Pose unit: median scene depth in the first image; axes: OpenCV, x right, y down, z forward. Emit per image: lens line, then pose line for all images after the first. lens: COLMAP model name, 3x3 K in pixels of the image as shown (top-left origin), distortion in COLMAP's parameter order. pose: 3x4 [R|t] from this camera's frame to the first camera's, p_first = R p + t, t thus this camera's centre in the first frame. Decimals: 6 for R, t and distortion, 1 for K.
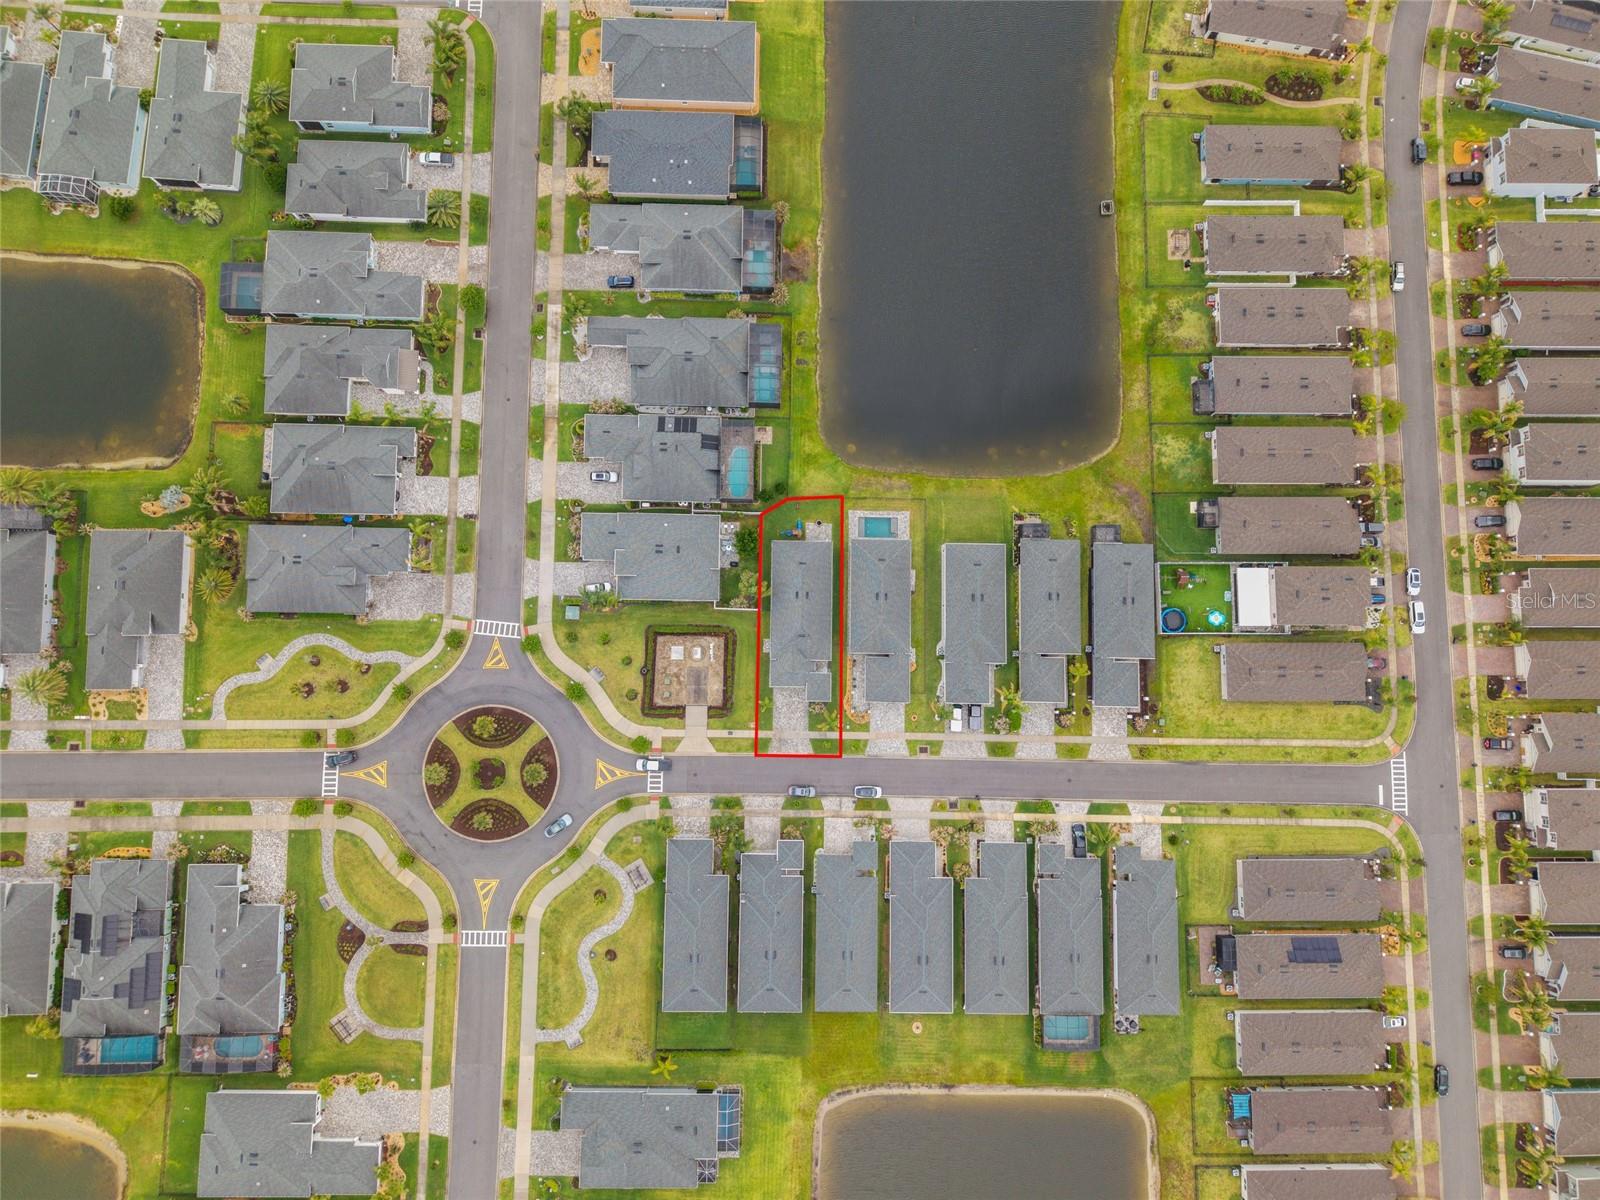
lens RADIAL K [[1062.3, 0, 800.0], [0, 1062.3, 600.0], [0, 0, 1]] dist [-0.006238, -0.006028]
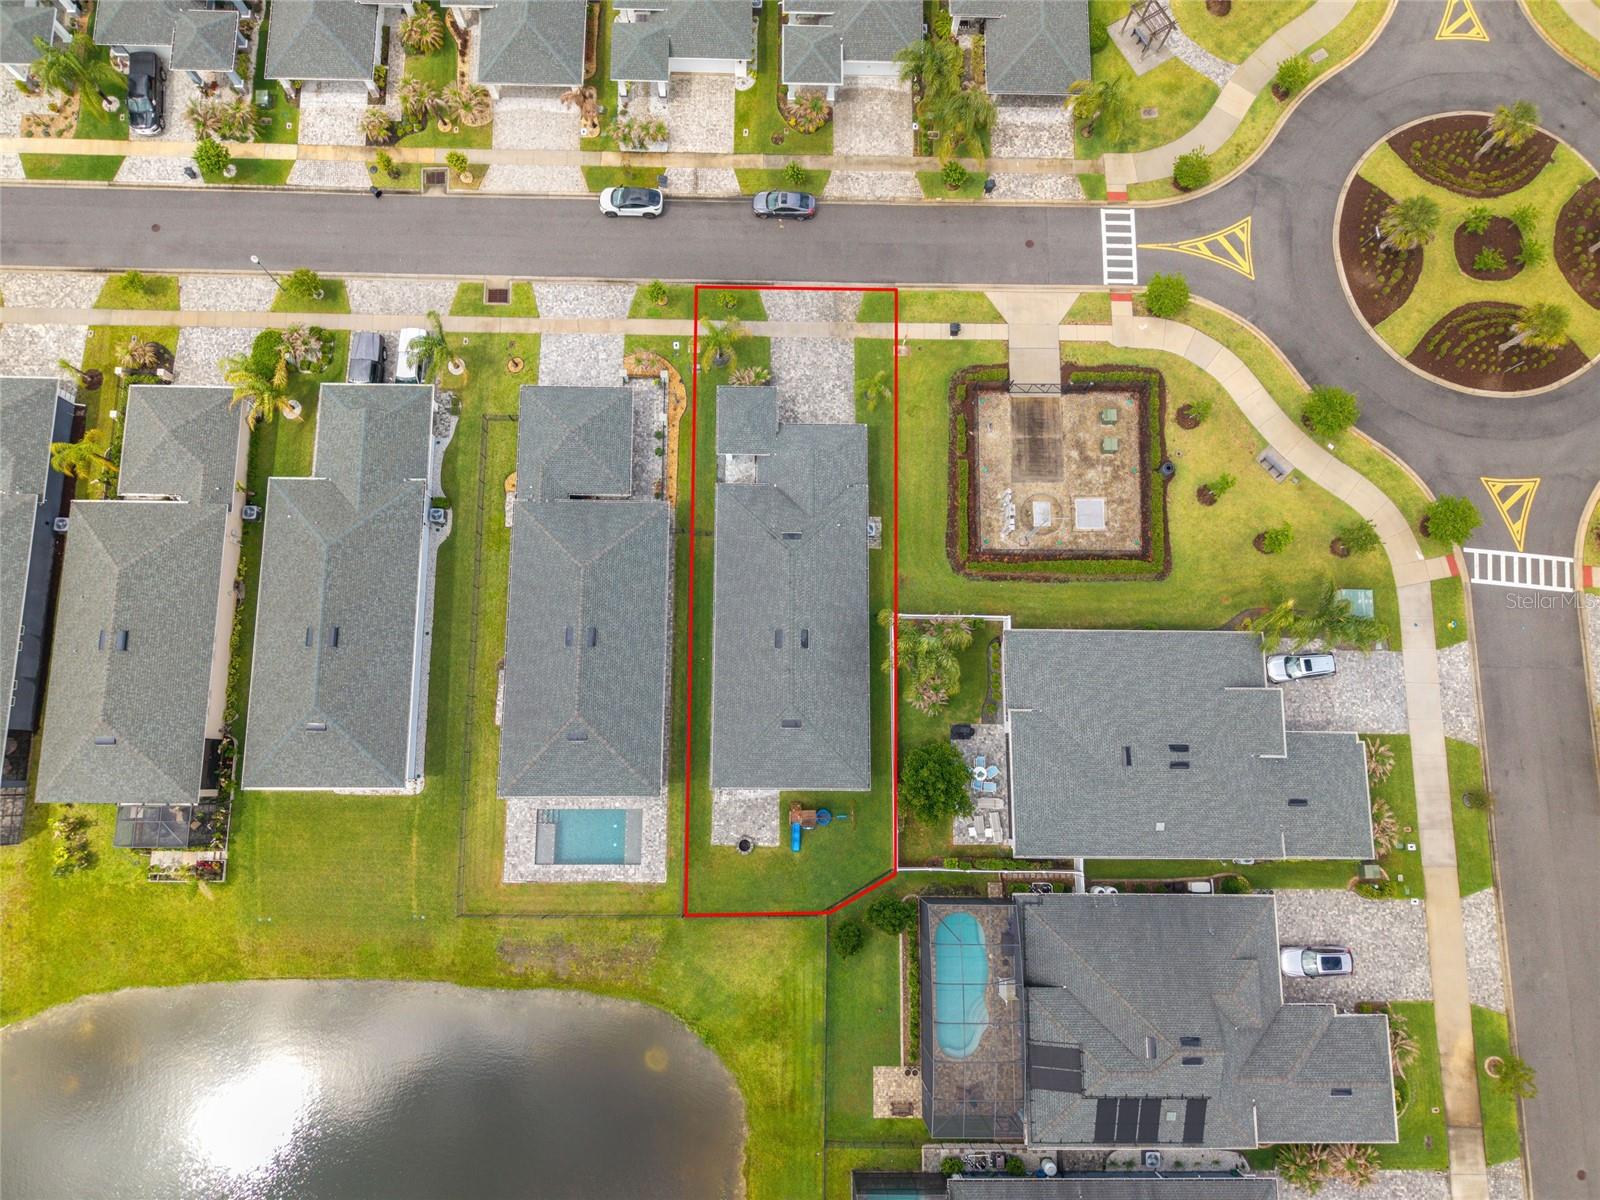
lens RADIAL K [[1062.3, 0, 800.0], [0, 1062.3, 600.0], [0, 0, 1]] dist [-0.006238, -0.006028]
pose [[-0.998683, 0.000494, -0.051294, 0.017839], [-0.013728, -0.966057, 0.257962, -0.087039], [-0.049425, 0.258327, 0.964792, 0.618190]]
